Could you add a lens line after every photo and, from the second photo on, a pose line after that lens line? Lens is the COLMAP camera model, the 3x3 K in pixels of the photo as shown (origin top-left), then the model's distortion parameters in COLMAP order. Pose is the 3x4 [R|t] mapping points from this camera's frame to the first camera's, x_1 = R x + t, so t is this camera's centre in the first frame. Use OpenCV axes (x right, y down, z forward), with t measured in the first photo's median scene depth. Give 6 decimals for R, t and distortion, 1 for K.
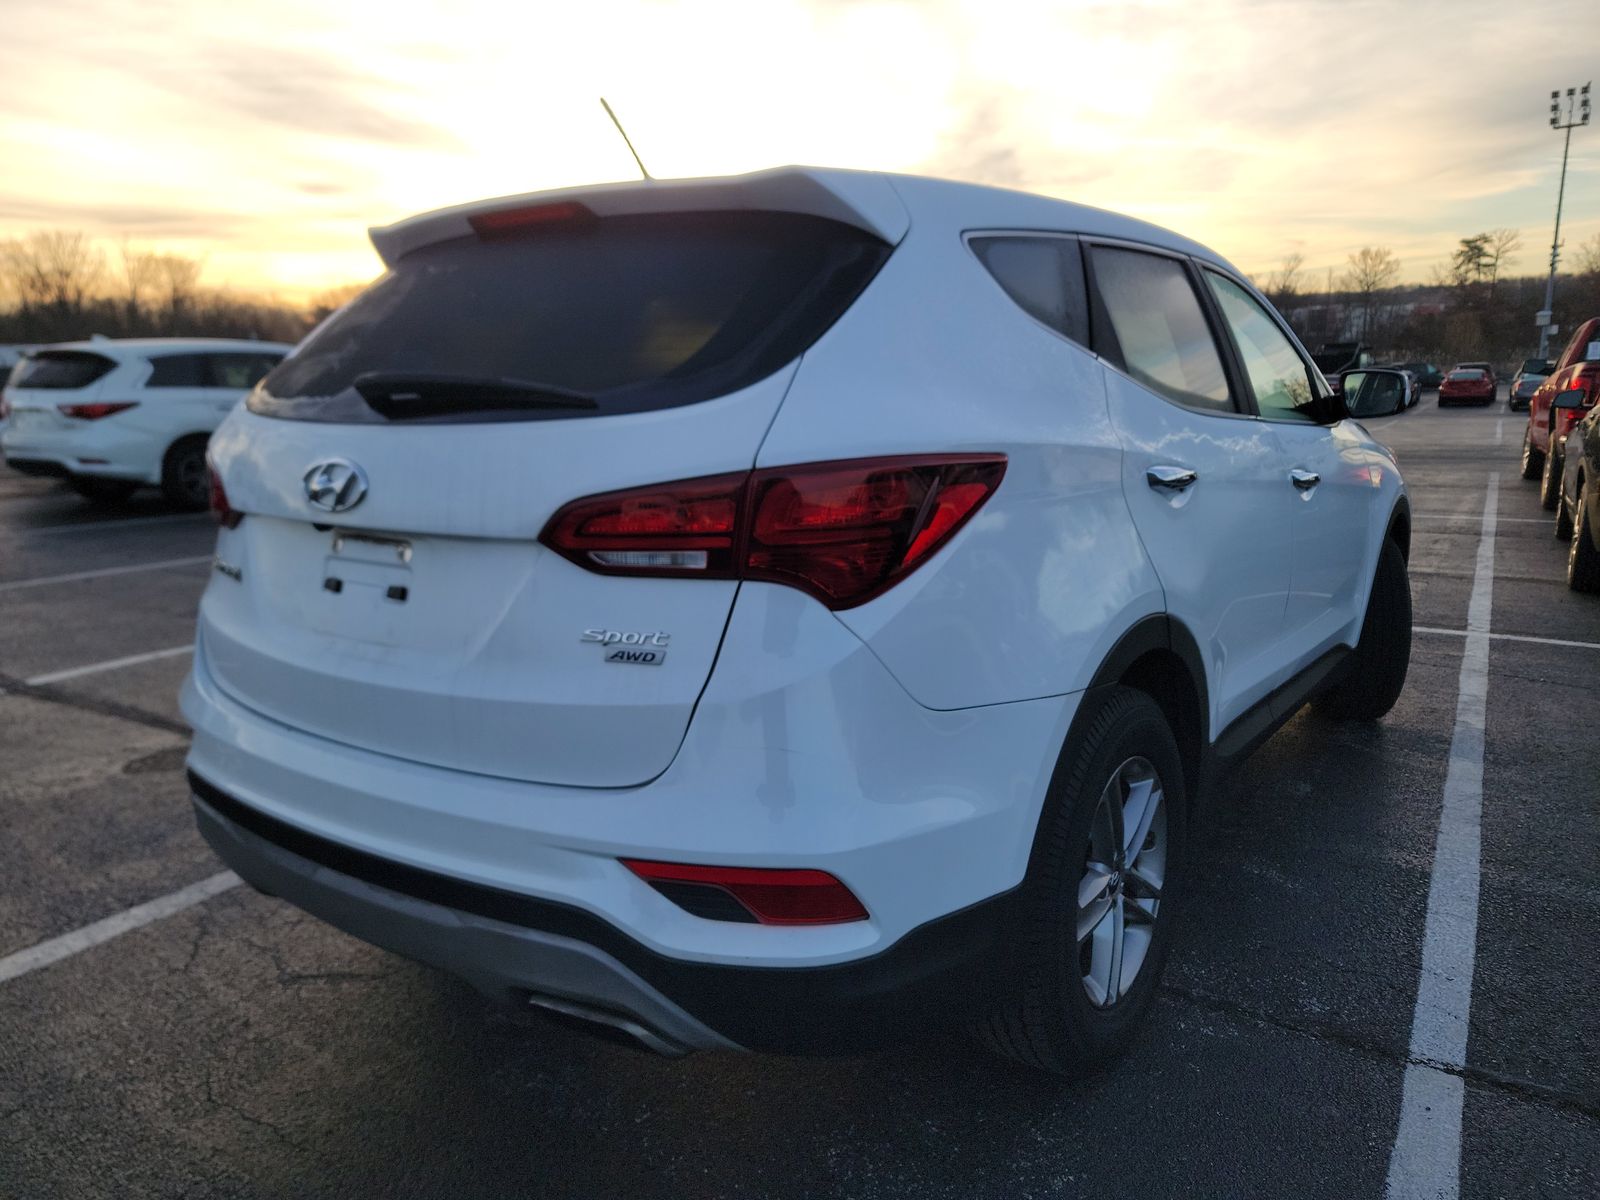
lens RADIAL K [[1098.0, 0, 811.2], [0, 1098.0, 601.2], [0, 0, 1]] dist [0.062711, -0.055786]
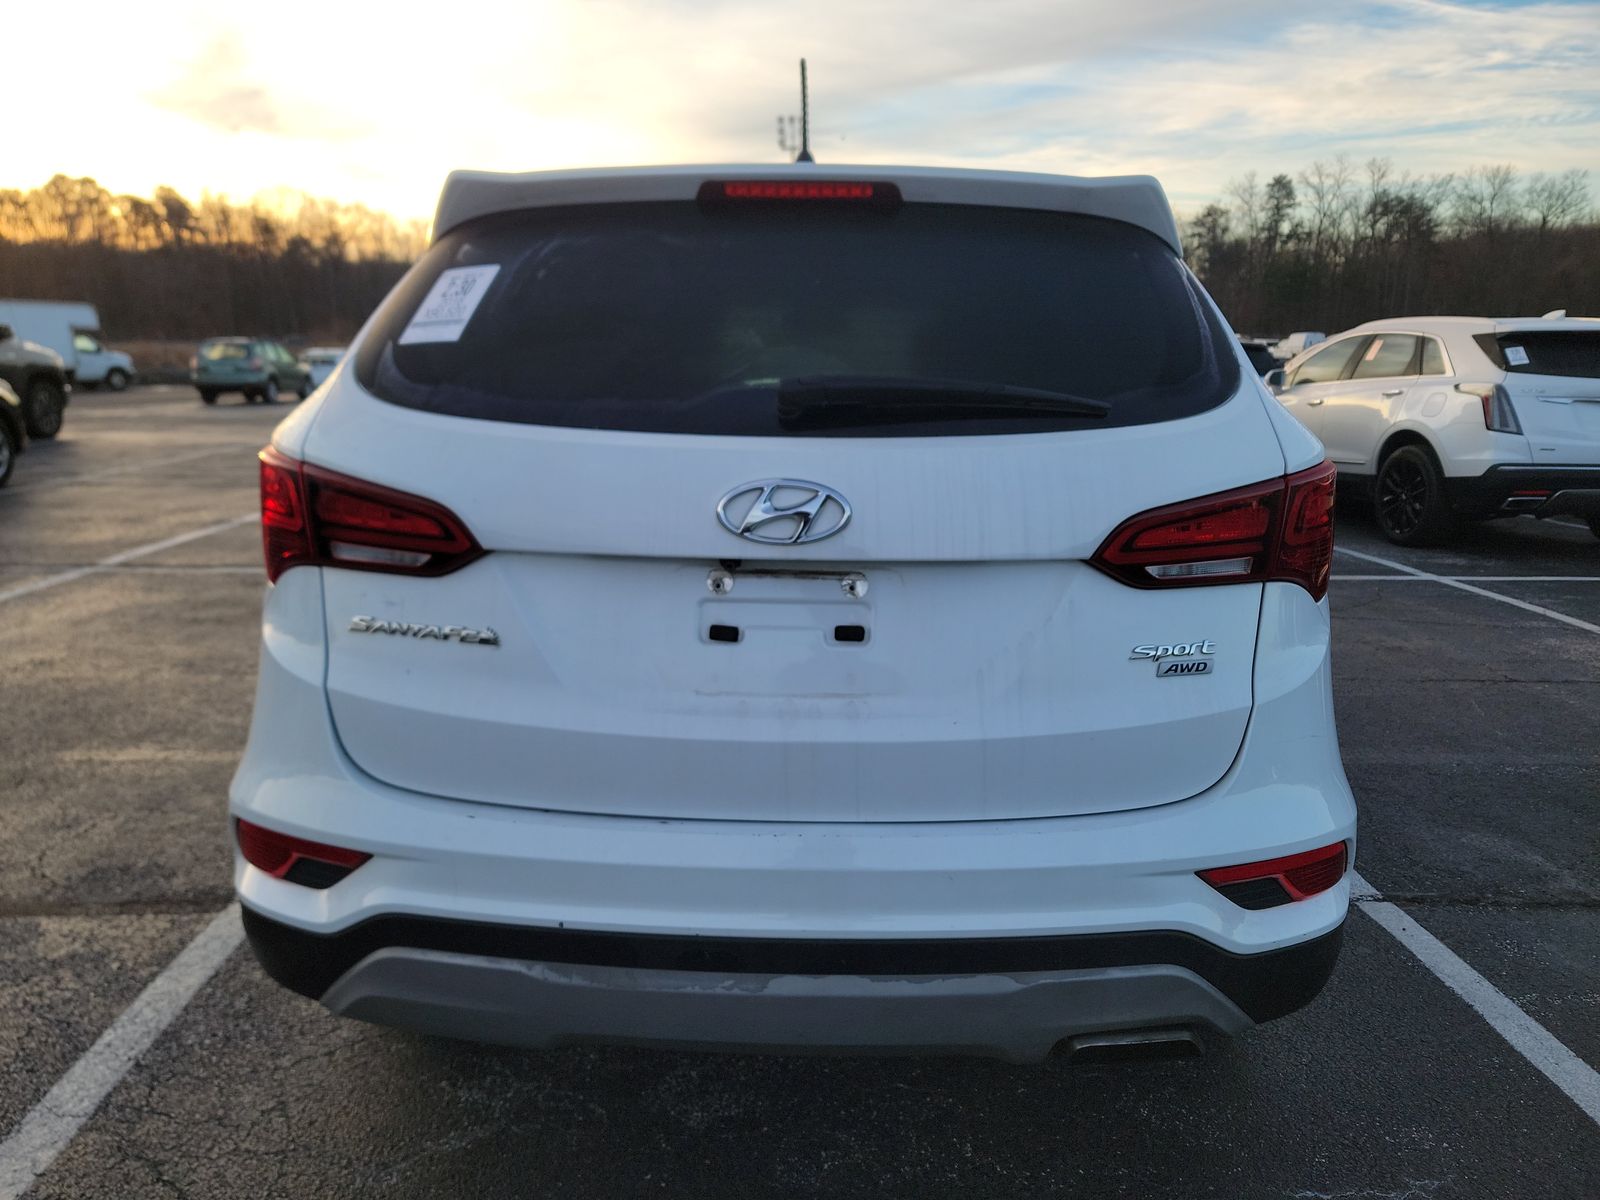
lens RADIAL K [[1098.0, 0, 811.2], [0, 1098.0, 601.2], [0, 0, 1]] dist [0.062711, -0.055786]
pose [[0.831838, -0.096715, 0.546526, -0.913623], [0.084231, 0.995293, 0.047926, -0.080175], [-0.548589, 0.006168, 0.836069, 0.327294]]
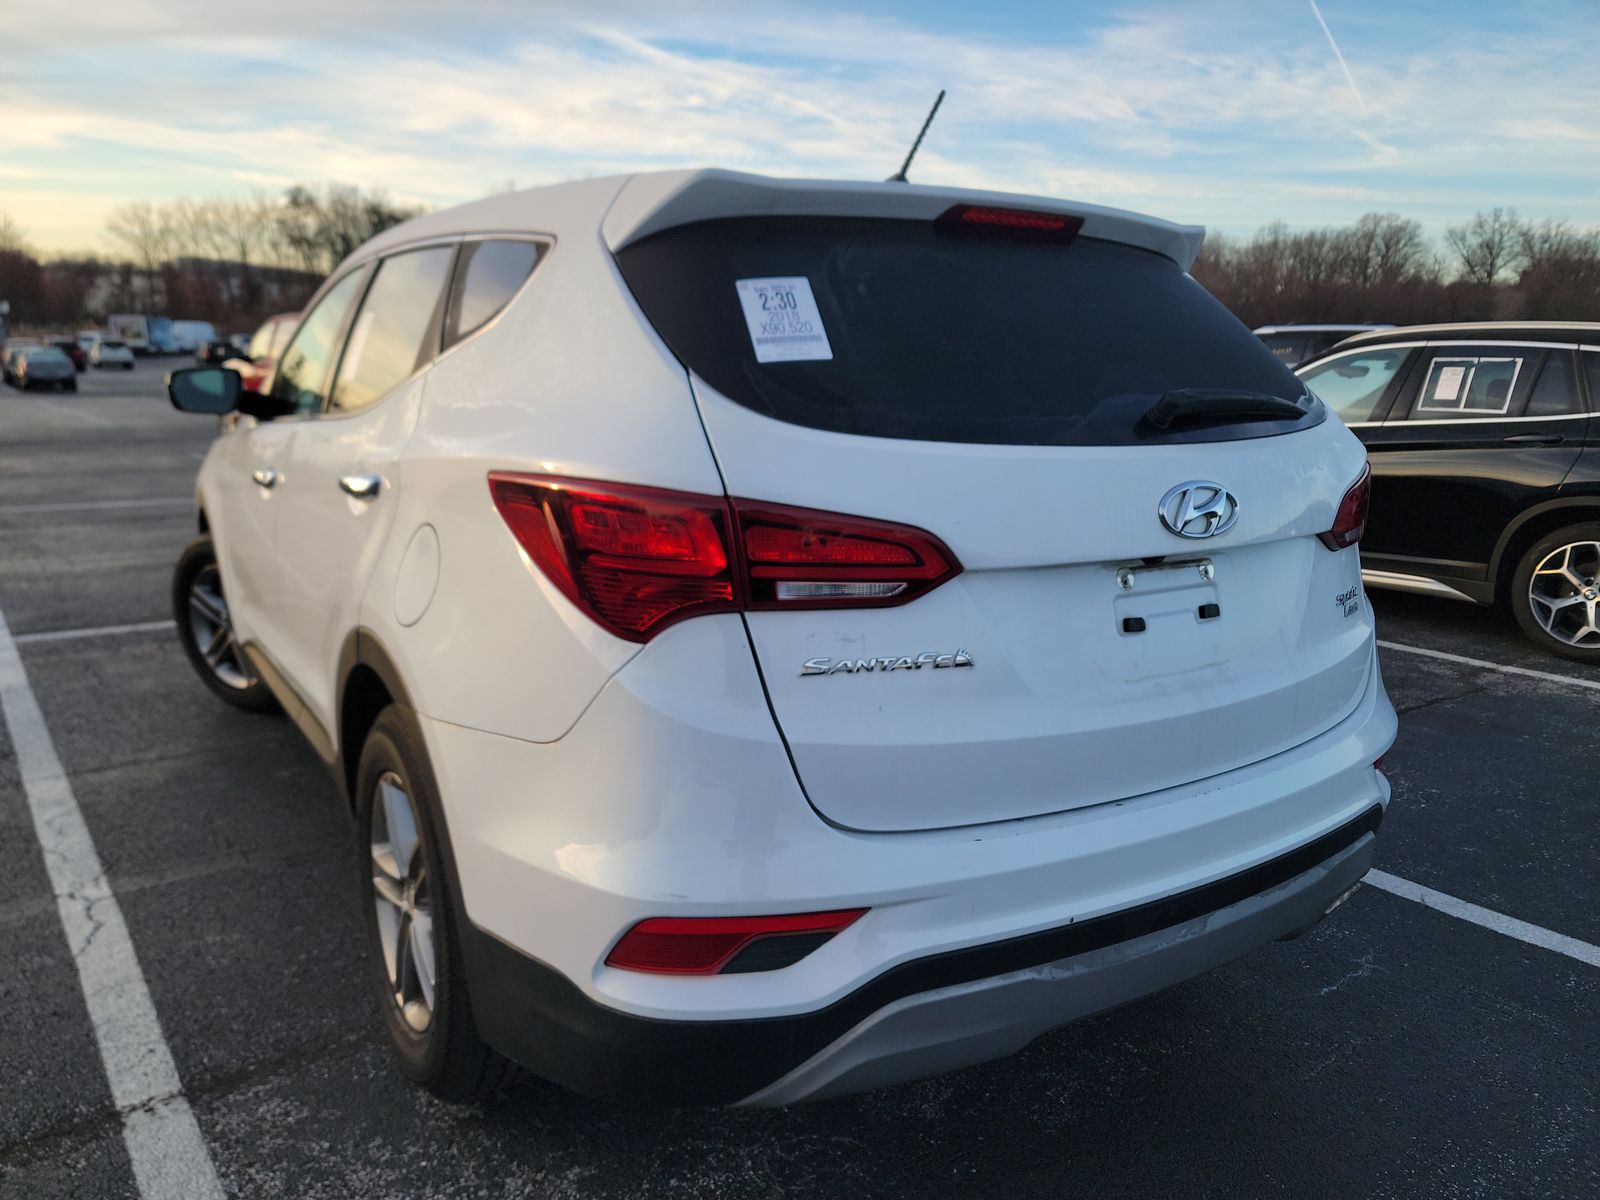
lens RADIAL K [[1098.0, 0, 811.2], [0, 1098.0, 601.2], [0, 0, 1]] dist [0.062711, -0.055786]
pose [[0.378952, -0.173978, 0.908915, -1.499818], [0.156368, 0.980084, 0.122407, -0.205965], [-0.912110, 0.095739, 0.398610, 0.986771]]
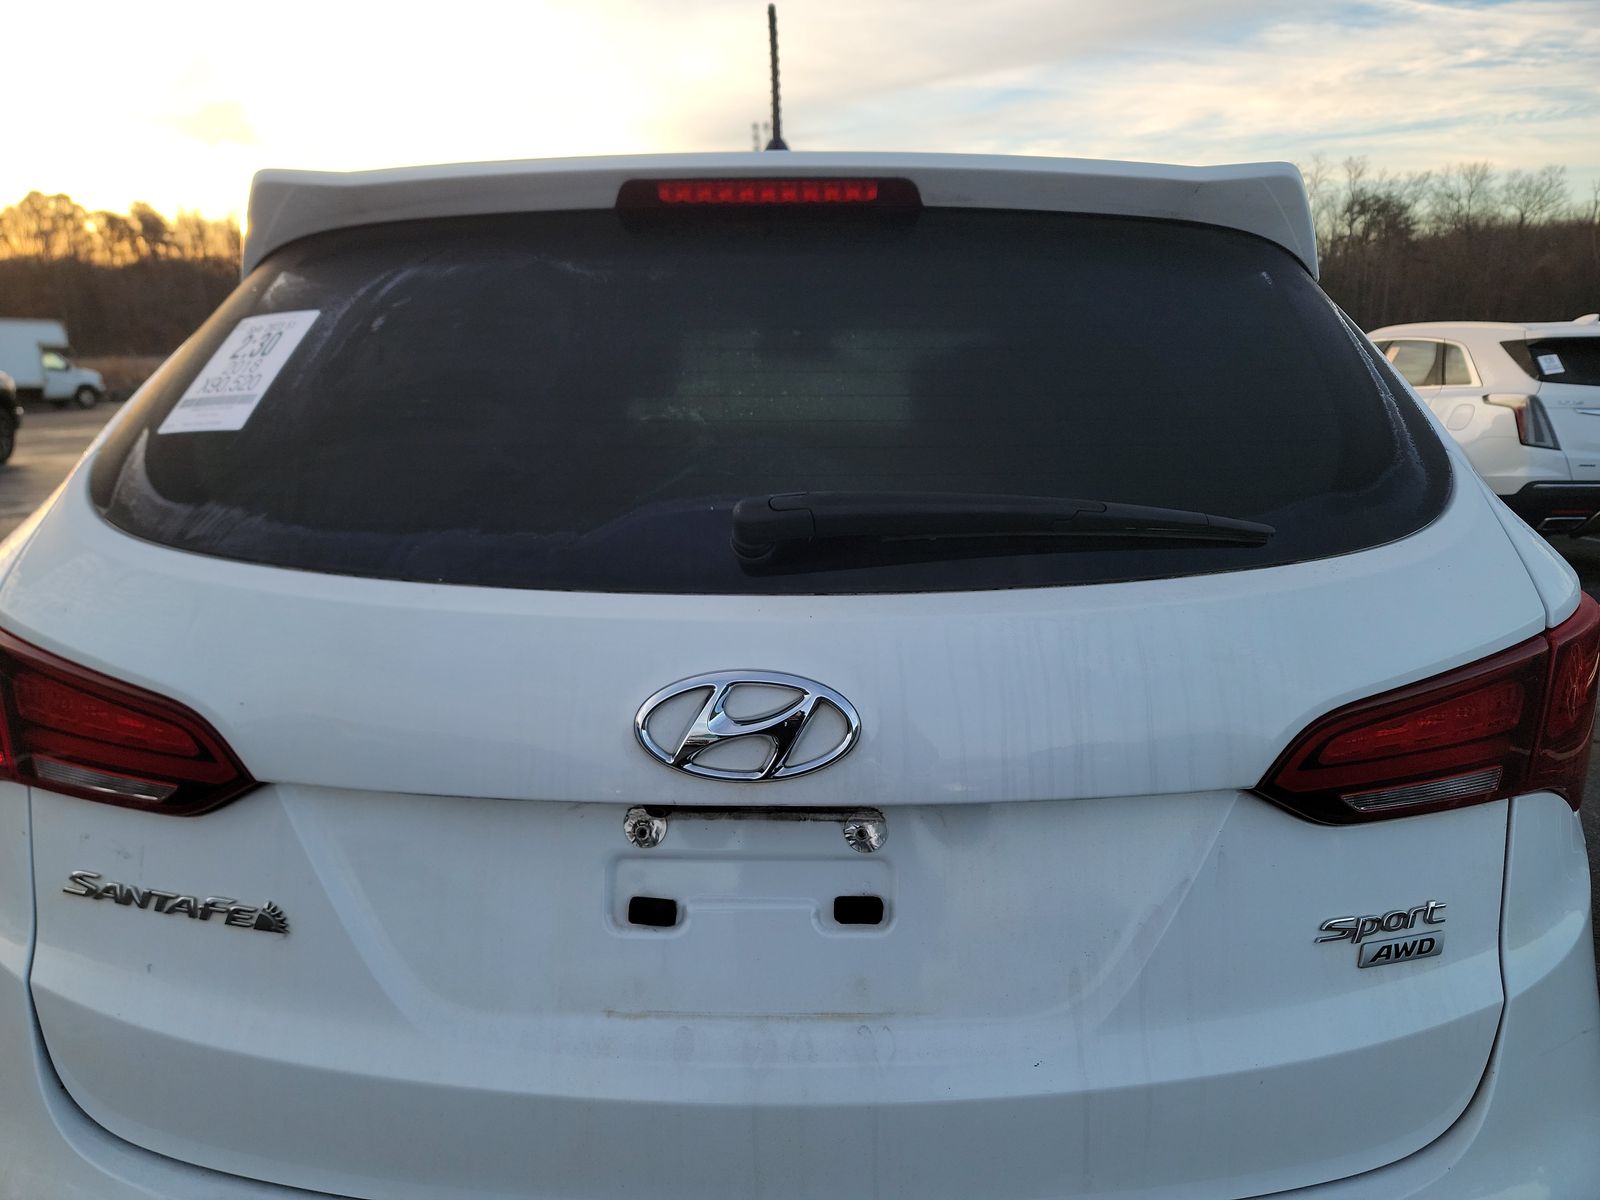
lens RADIAL K [[1115.1, 0, 791.1], [0, 1115.1, 600.5], [0, 0, 1]] dist [0.053037, -0.041780]
pose [[0.831184, -0.101819, 0.546594, -0.716311], [0.097020, 0.994567, 0.037732, -0.186352], [-0.547466, 0.021669, 0.836547, 0.609764]]
